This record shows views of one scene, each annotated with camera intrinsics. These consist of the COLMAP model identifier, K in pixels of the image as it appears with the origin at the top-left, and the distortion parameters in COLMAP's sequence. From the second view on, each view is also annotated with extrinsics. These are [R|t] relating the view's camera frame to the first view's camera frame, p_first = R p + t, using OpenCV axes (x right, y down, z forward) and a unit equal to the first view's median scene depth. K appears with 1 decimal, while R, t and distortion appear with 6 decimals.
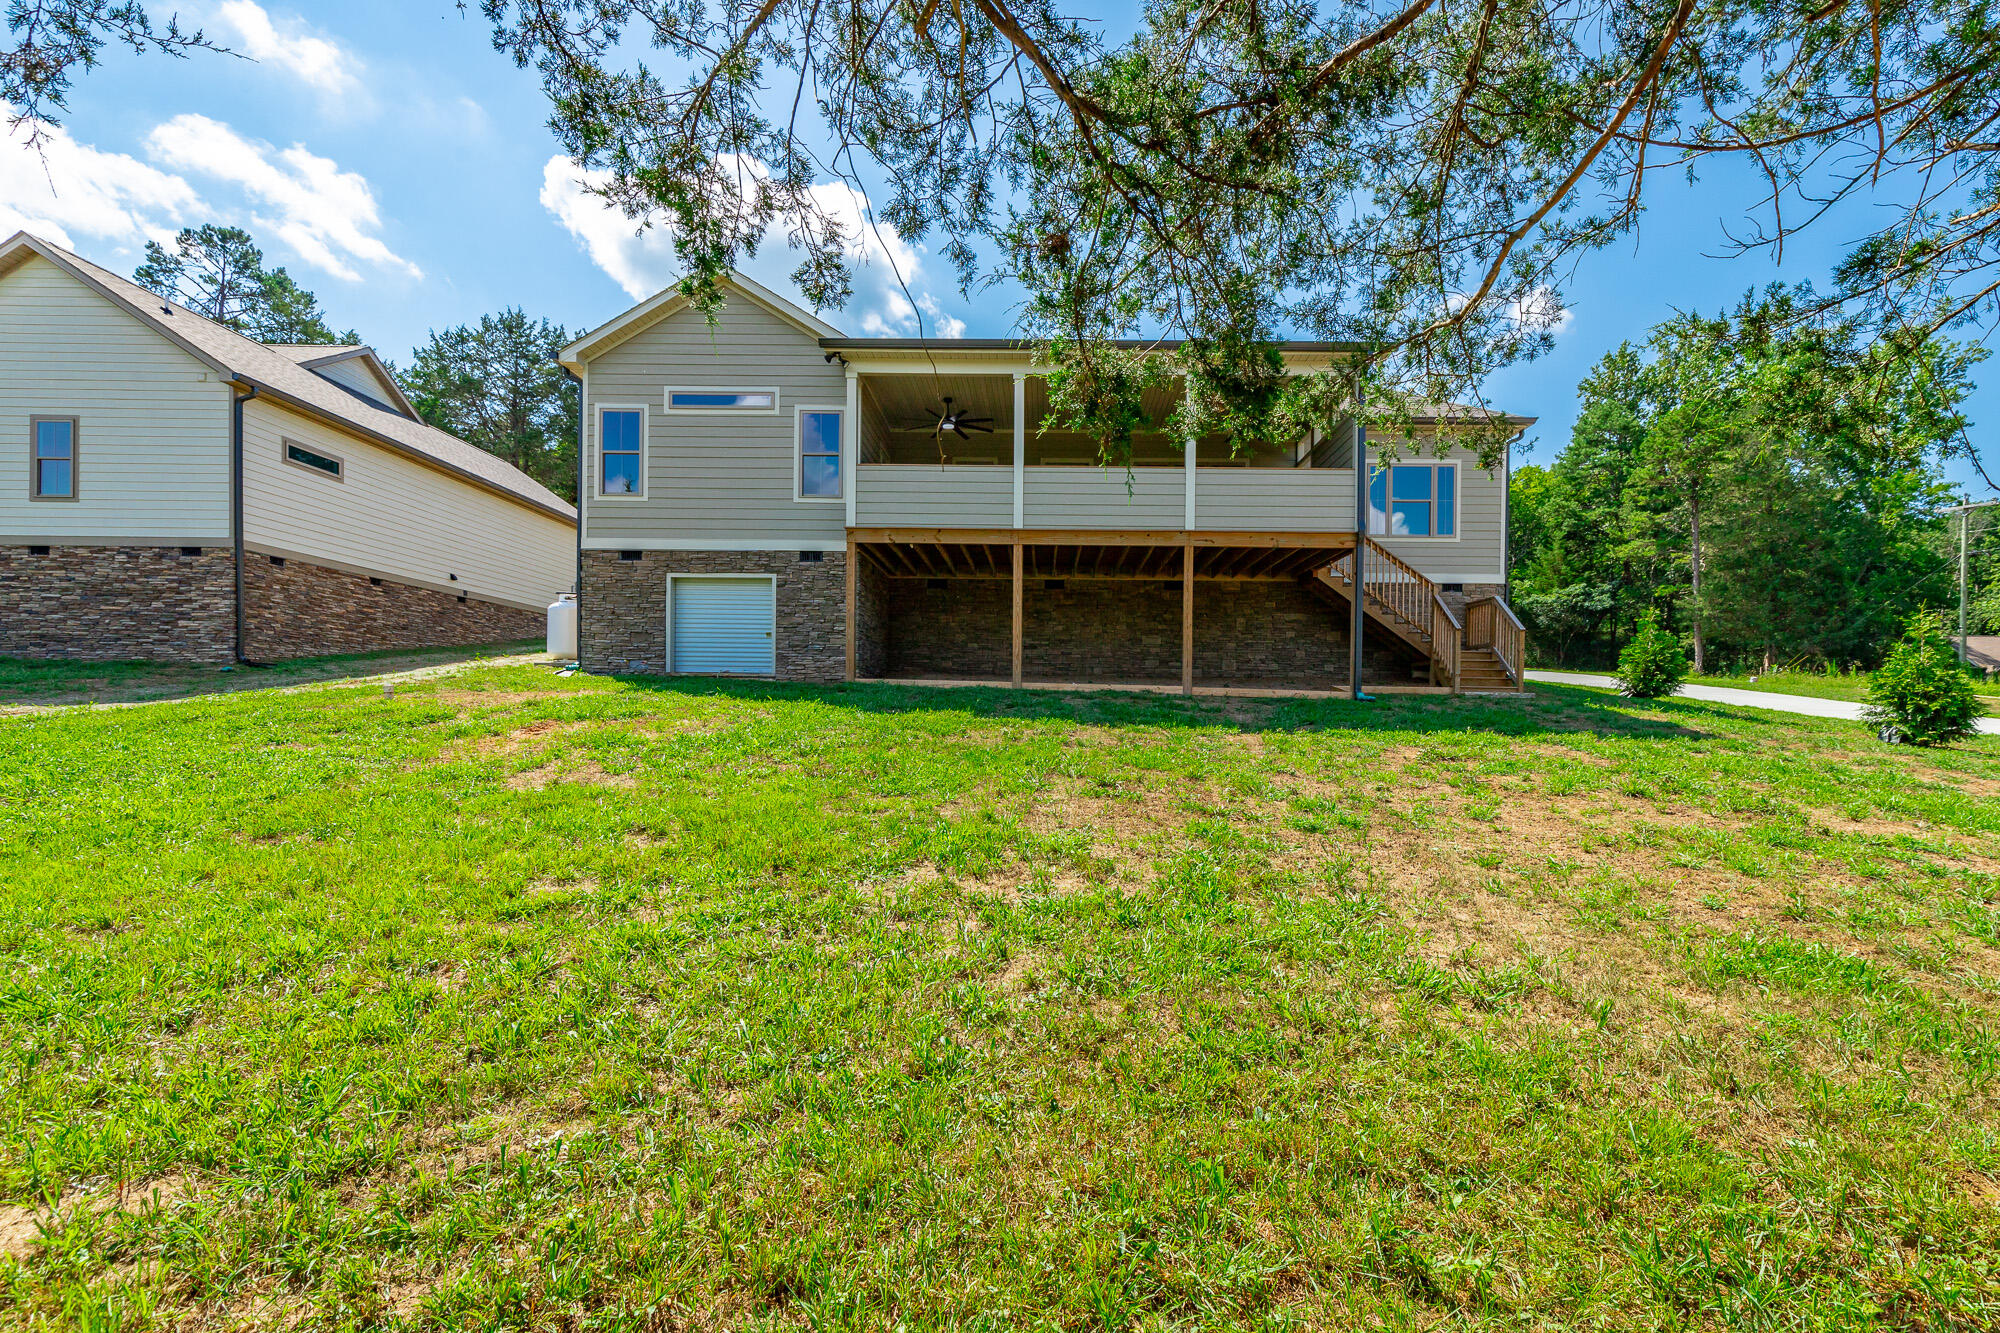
lens RADIAL K [[939.1, 0, 1031.7], [0, 939.1, 722.6], [0, 0, 1]] dist [-0.000344, -0.000202]
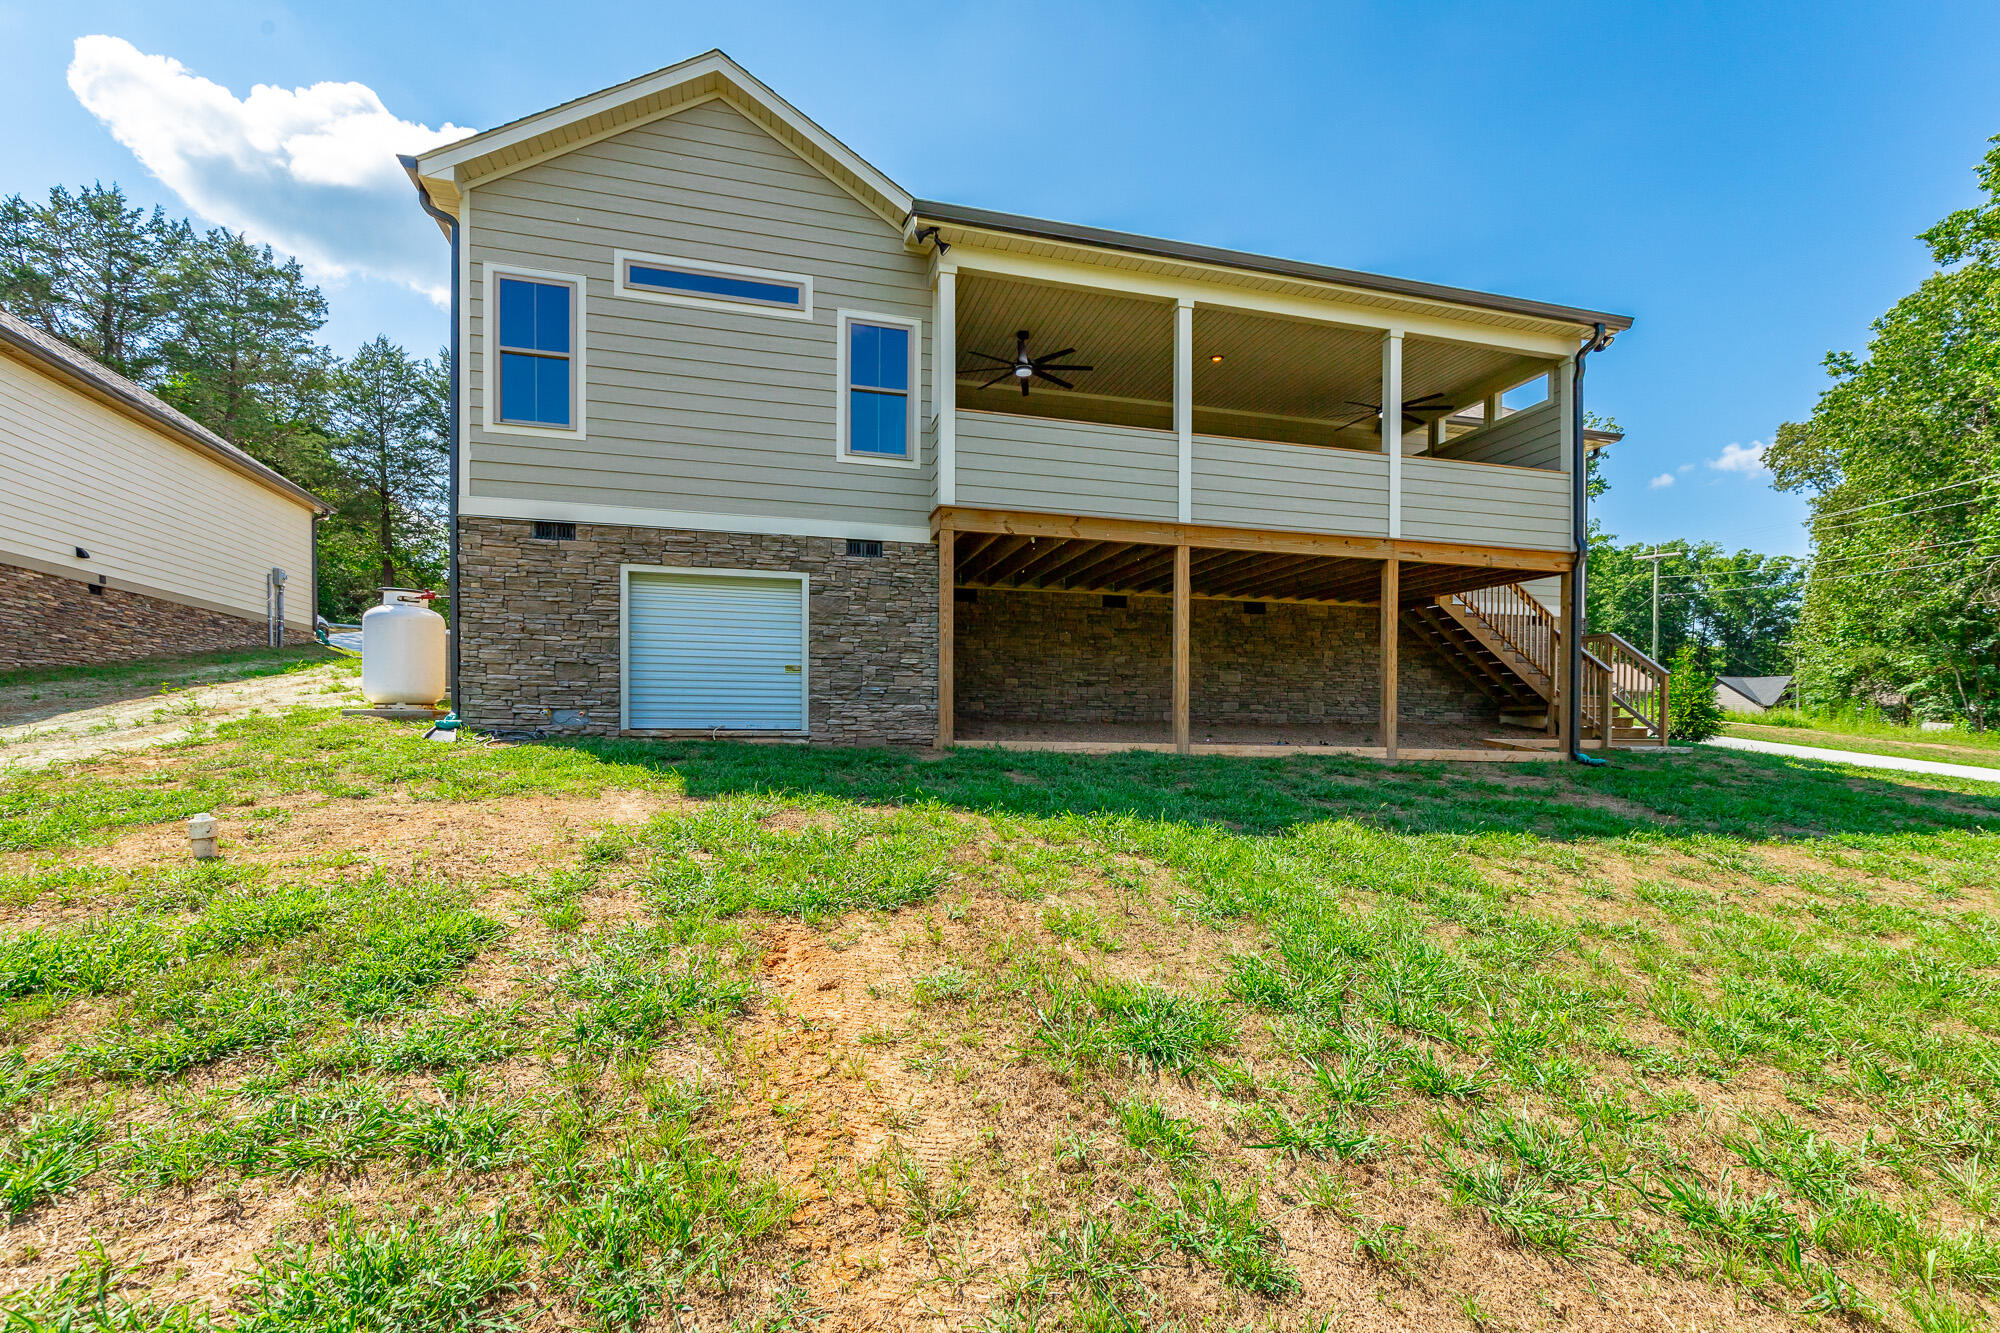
lens RADIAL K [[923.3, 0, 994.3], [0, 923.3, 732.1], [0, 0, 1]] dist [0.002966, 0.000373]
pose [[0.957067, -0.007507, 0.289770, -0.332718], [0.007116, 0.999972, 0.002403, -0.052113], [-0.289780, -0.000238, 0.957093, 0.369313]]
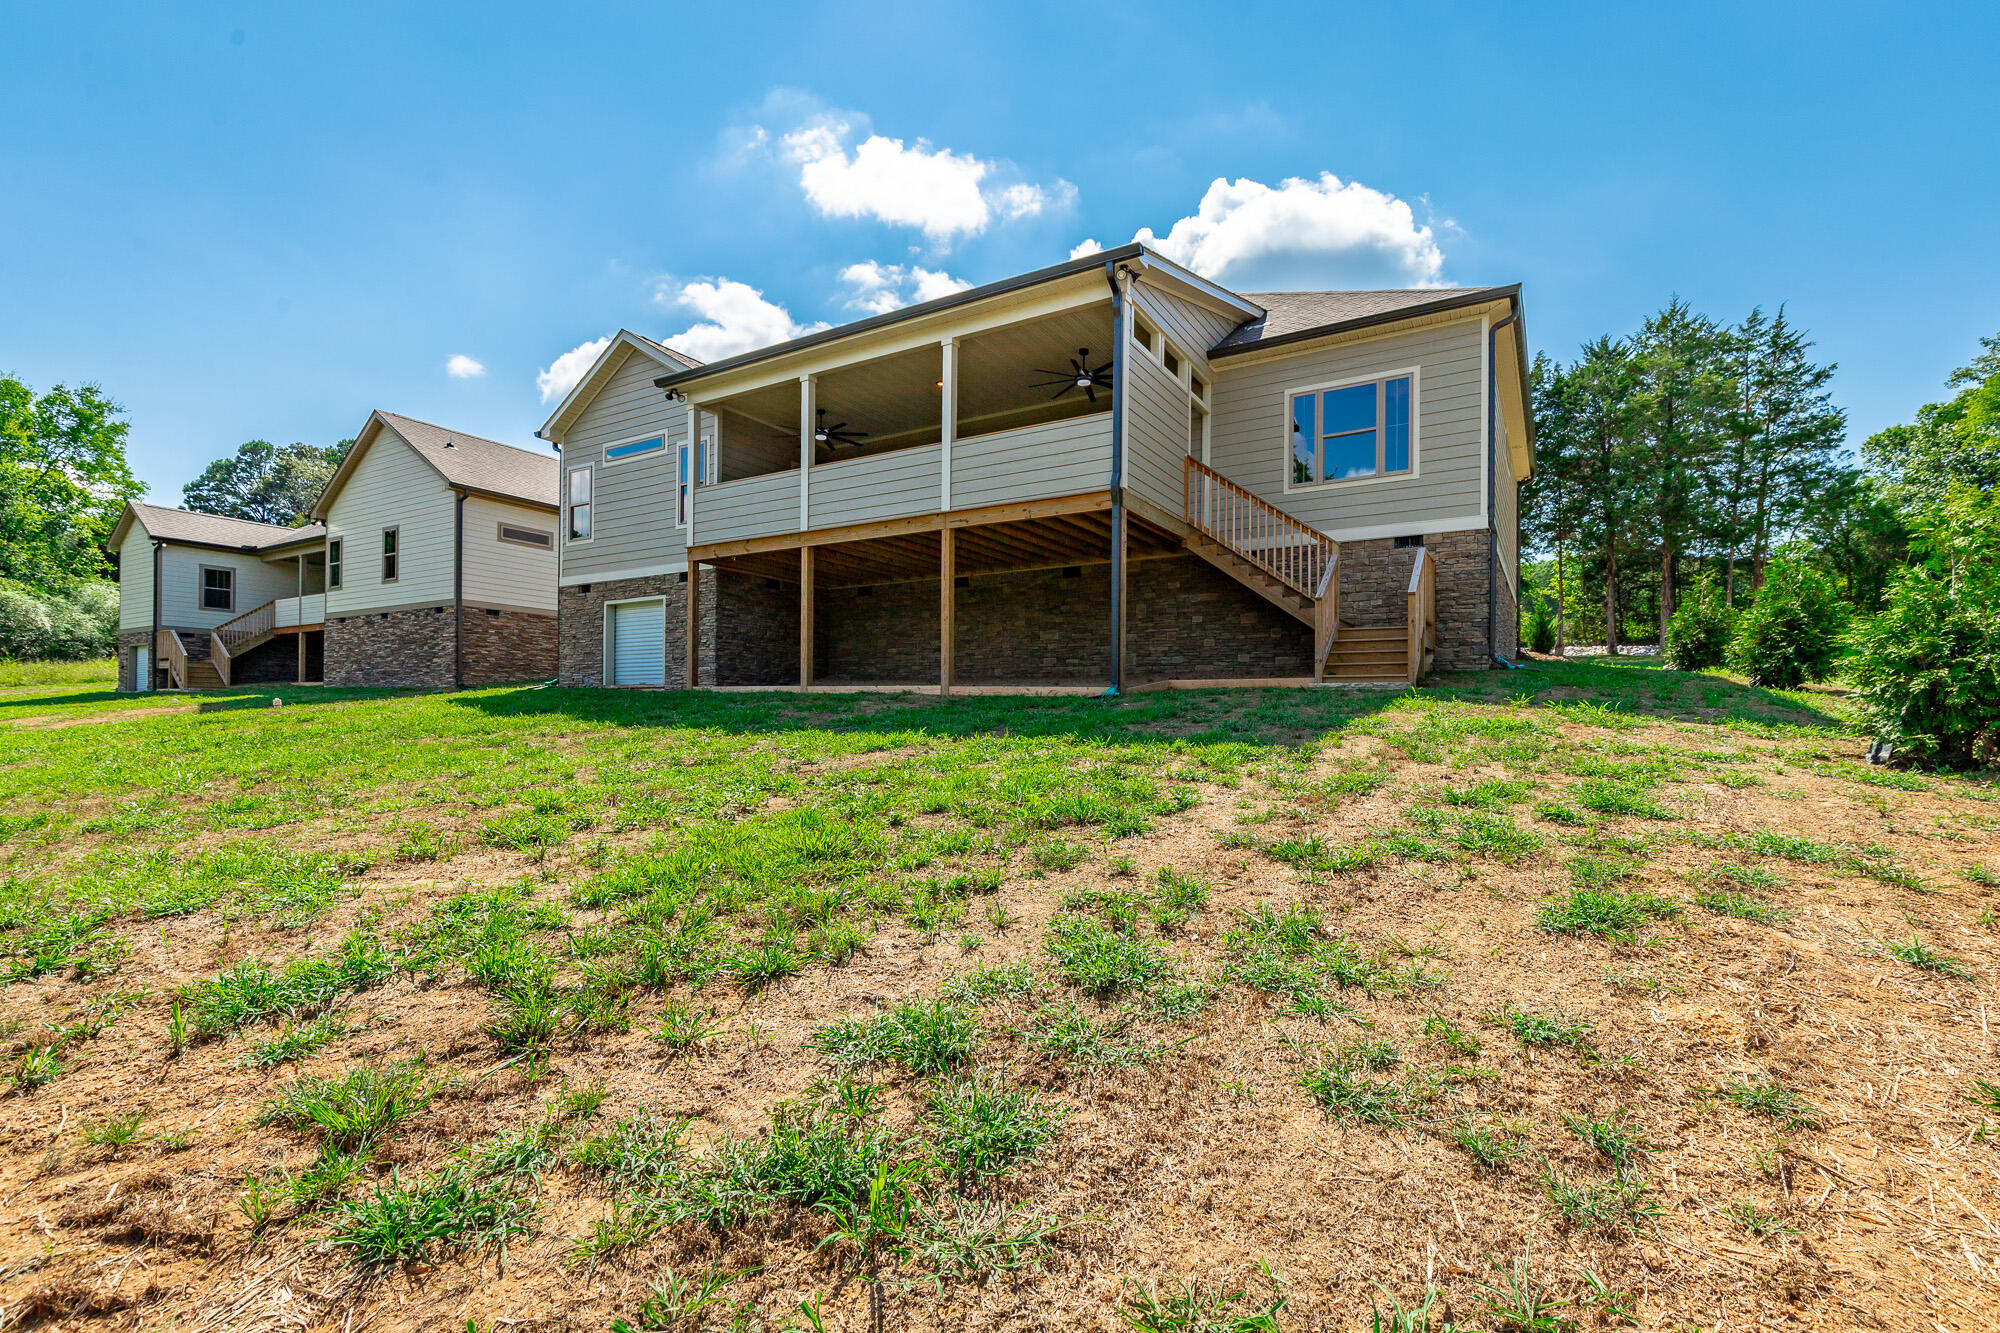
lens RADIAL K [[907.7, 0, 1001.1], [0, 907.7, 695.8], [0, 0, 1]] dist [0.013899, -0.000044]
pose [[0.863412, -0.020714, -0.504075, 0.612246], [0.000715, 0.999206, -0.039837, 0.004511], [0.504499, 0.034036, 0.862741, 0.273566]]
